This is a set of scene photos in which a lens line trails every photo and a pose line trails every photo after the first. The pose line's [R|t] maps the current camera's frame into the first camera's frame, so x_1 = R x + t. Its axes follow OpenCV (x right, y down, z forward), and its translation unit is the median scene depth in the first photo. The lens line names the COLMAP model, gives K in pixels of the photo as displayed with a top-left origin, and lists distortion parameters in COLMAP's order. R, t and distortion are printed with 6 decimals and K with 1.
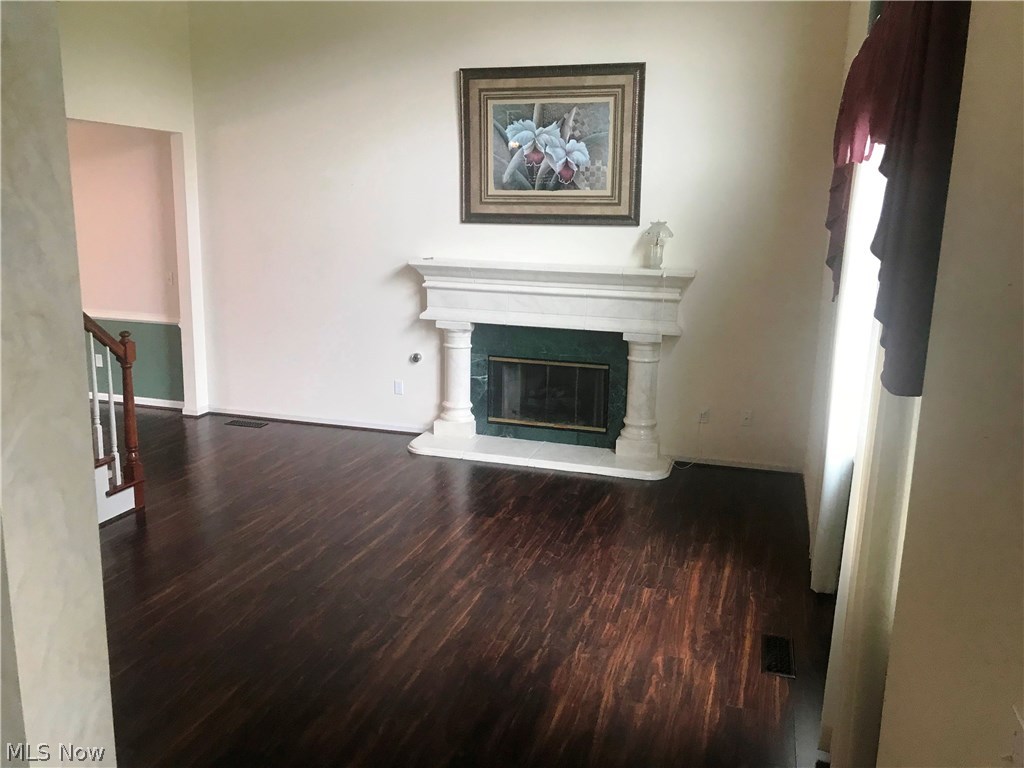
lens RADIAL K [[835.2, 0, 511.2], [0, 835.2, 383.5], [0, 0, 1]] dist [-0.015571, -0.007128]
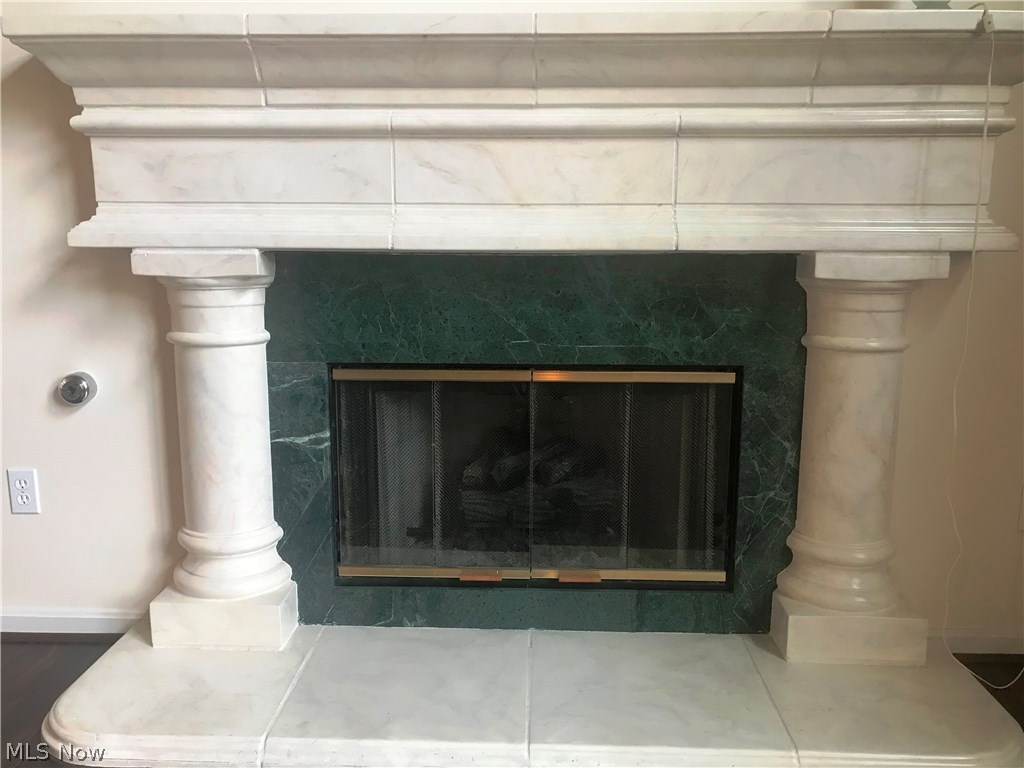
lens RADIAL K [[835.2, 0, 521.5], [0, 835.2, 356.9], [0, 0, 1]] dist [-0.015571, -0.007128]
pose [[0.967819, -0.058278, 0.244805, -0.033701], [0.071102, 0.996504, -0.043871, -0.018270], [-0.241392, 0.059866, 0.968579, 0.697586]]
